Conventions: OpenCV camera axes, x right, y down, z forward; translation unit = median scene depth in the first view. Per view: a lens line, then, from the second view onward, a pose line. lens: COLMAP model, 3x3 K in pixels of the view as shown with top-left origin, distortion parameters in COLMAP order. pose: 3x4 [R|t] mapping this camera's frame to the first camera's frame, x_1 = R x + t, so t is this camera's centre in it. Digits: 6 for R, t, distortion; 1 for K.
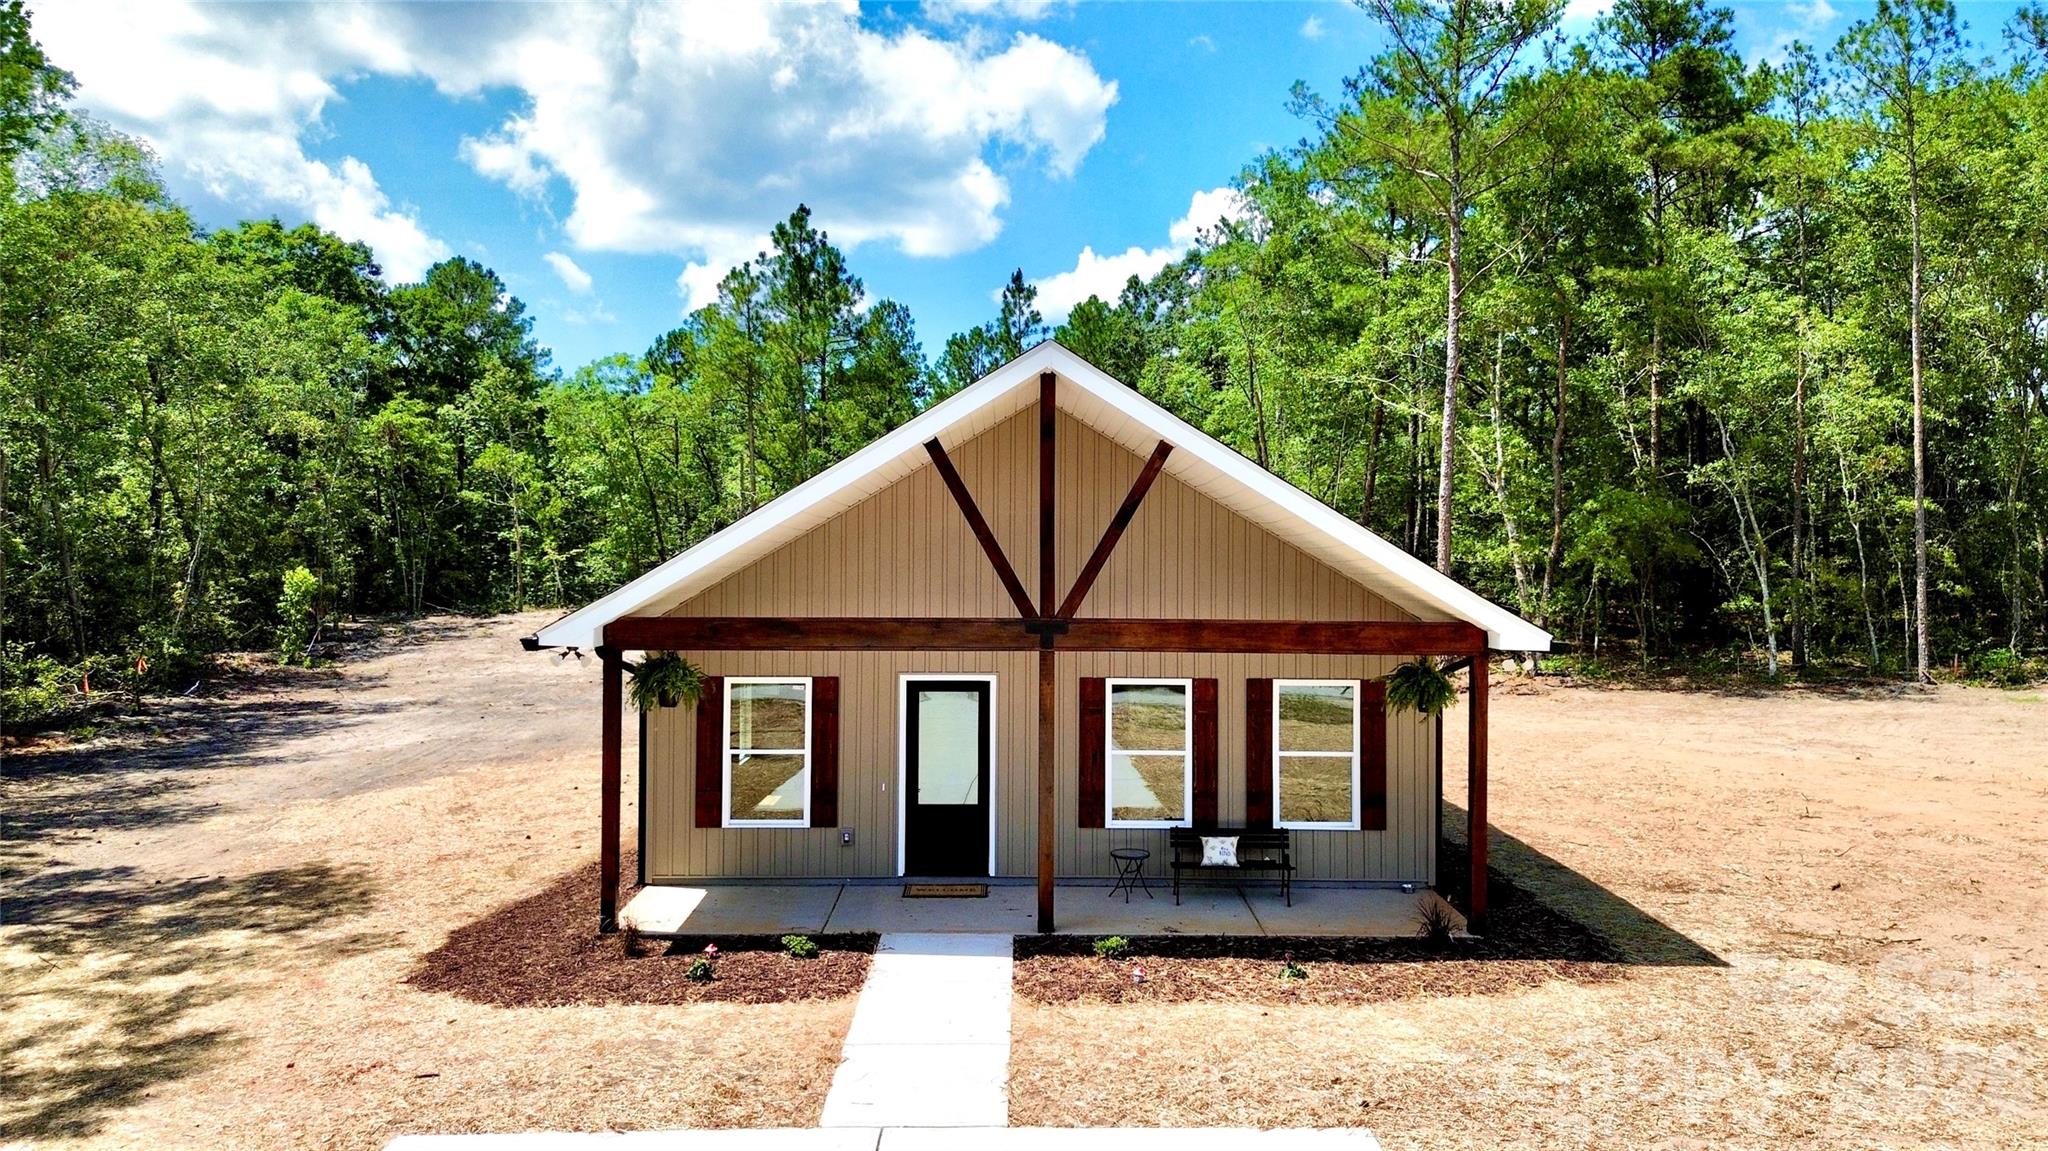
lens RADIAL K [[1473.7, 0, 1022.7], [0, 1473.7, 572.0], [0, 0, 1]] dist [0.021126, -0.011638]
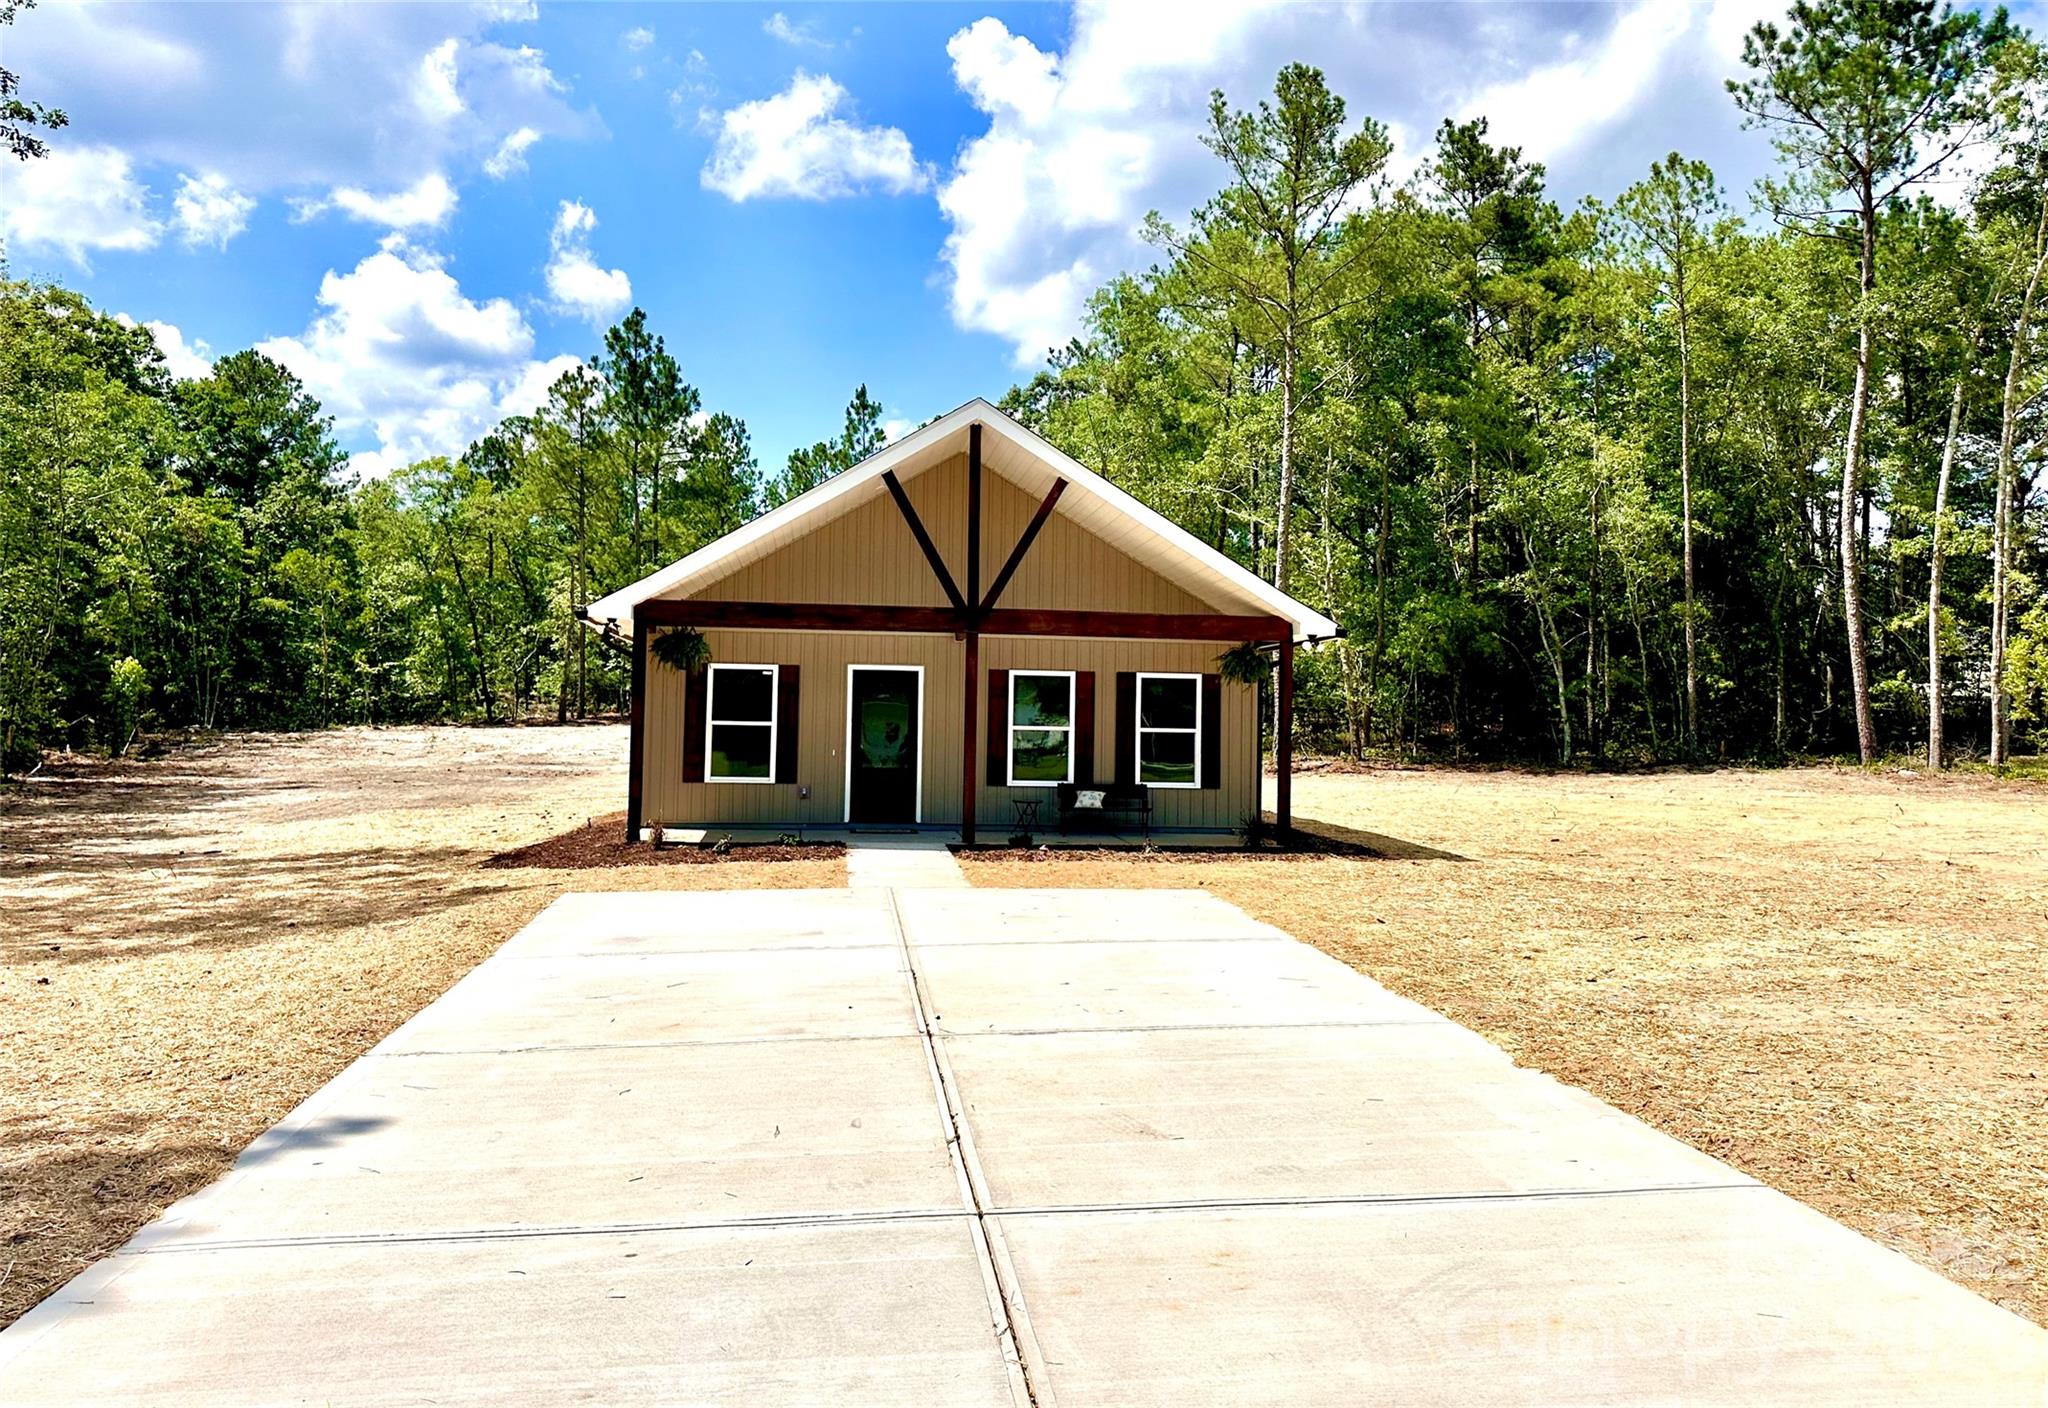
lens RADIAL K [[1668.7, 0, 1025.4], [0, 1668.7, 690.2], [0, 0, 1]] dist [0.059292, -0.058230]
pose [[0.993145, 0.014390, 0.115999, -0.042841], [-0.010654, 0.999406, -0.032767, 0.059947], [-0.116401, 0.031306, 0.992709, -0.196844]]
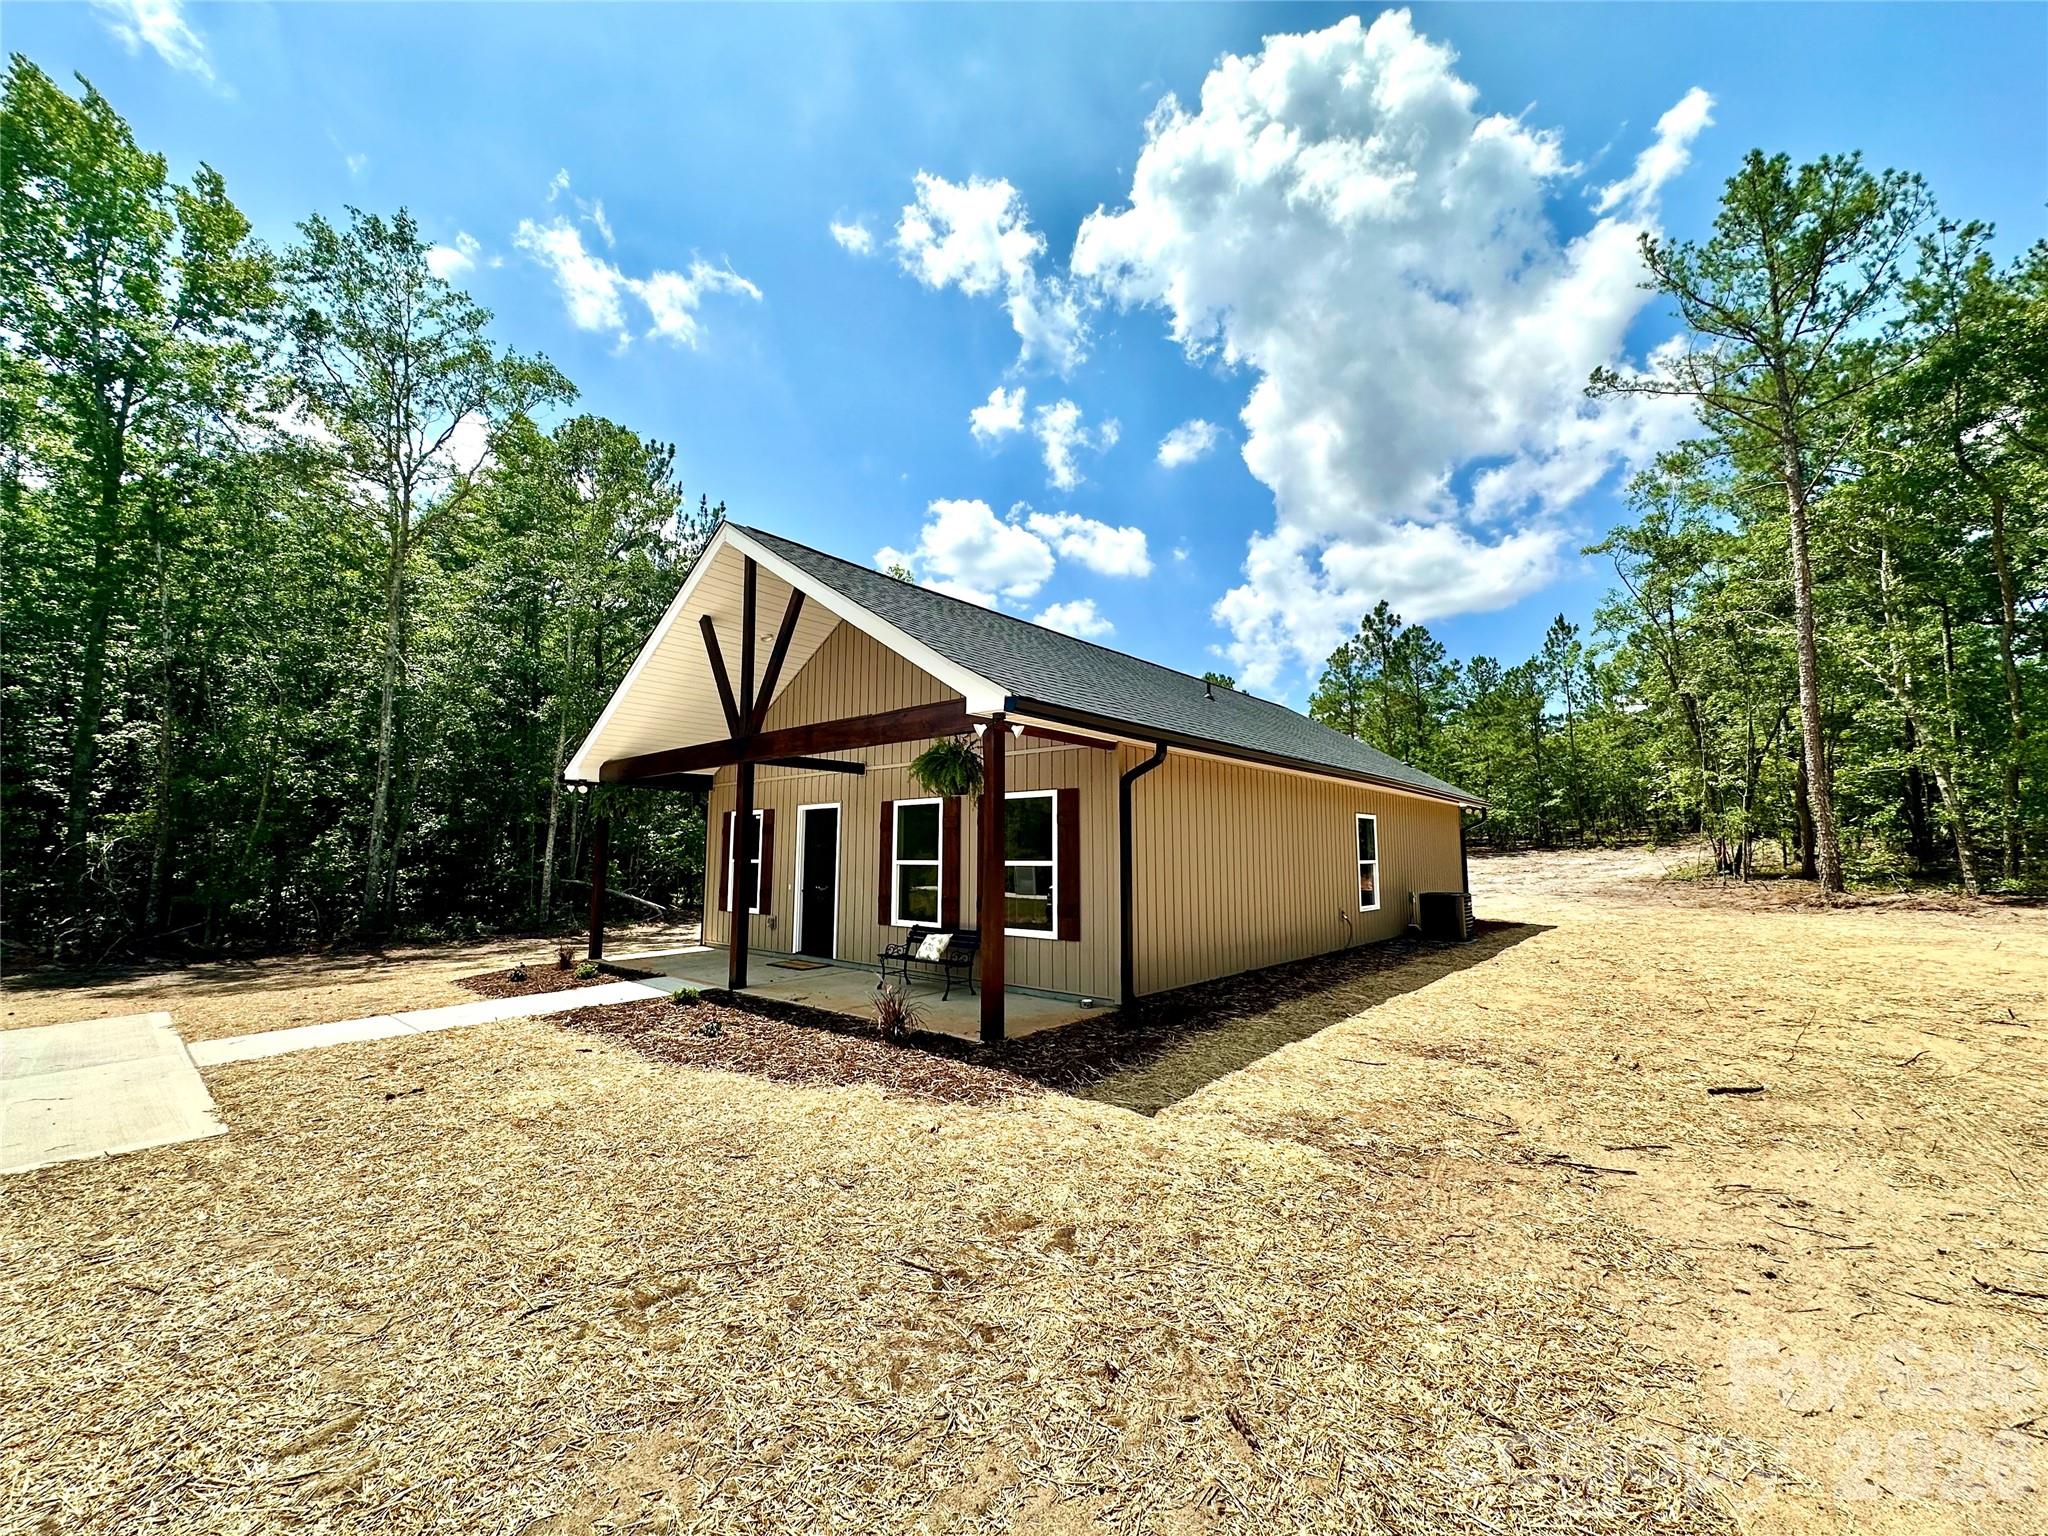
lens RADIAL K [[816.1, 0, 1030.2], [0, 816.1, 767.4], [0, 0, 1]] dist [0.008305, -0.000374]
pose [[0.743386, -0.078963, -0.664185, 0.256136], [-0.000615, 0.992926, -0.118735, 0.054357], [0.668863, 0.088675, 0.738078, 0.250060]]
